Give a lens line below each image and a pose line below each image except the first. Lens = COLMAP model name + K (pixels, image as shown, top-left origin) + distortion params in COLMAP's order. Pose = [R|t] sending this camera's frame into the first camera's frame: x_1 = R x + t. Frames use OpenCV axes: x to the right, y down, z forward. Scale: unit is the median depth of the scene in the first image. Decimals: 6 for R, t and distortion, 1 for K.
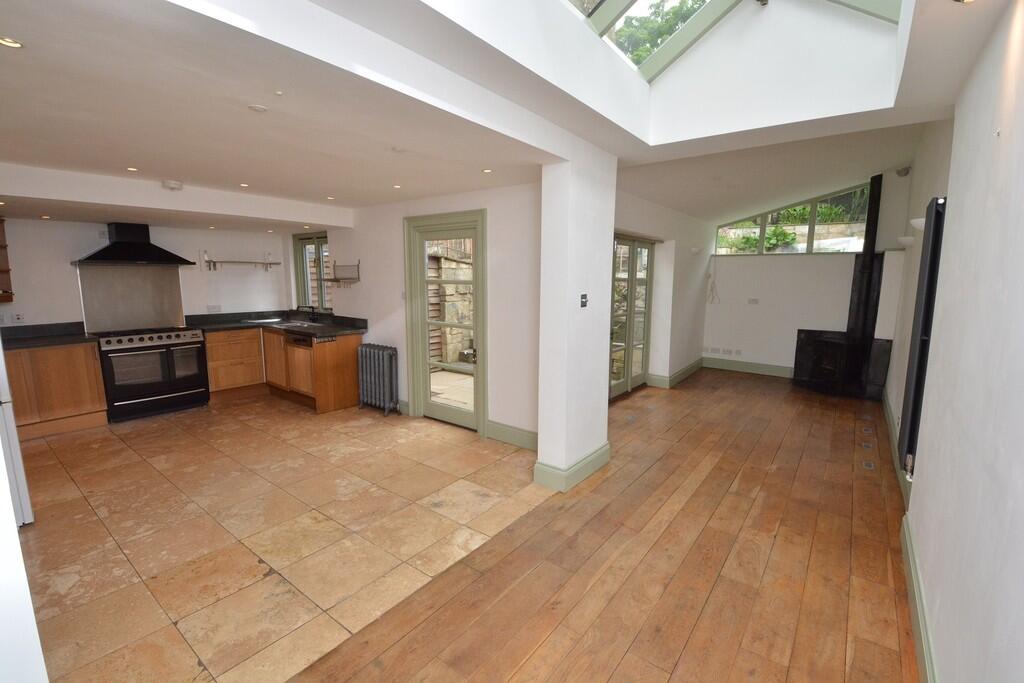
lens RADIAL K [[445.9, 0, 517.6], [0, 445.9, 343.0], [0, 0, 1]] dist [-0.022643, -0.000771]
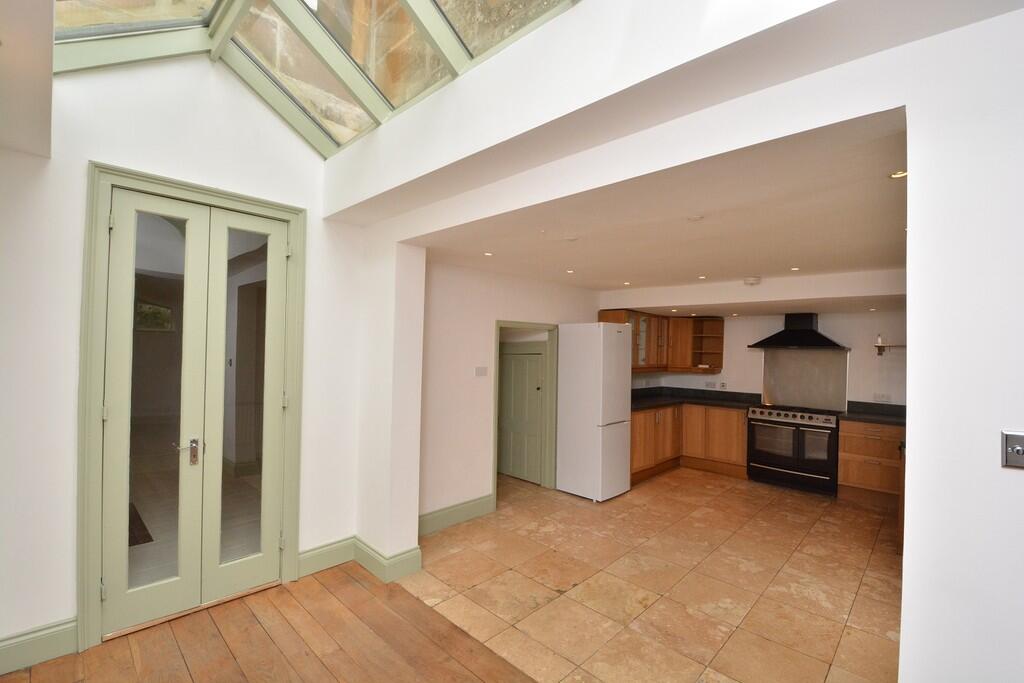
lens RADIAL K [[445.9, 0, 518.6], [0, 445.9, 342.6], [0, 0, 1]] dist [-0.022643, -0.000771]
pose [[-0.118809, -0.020093, -0.992714, 0.415447], [-0.173718, 0.984795, 0.000858, -0.089247], [0.977602, 0.172554, -0.120493, 0.535564]]
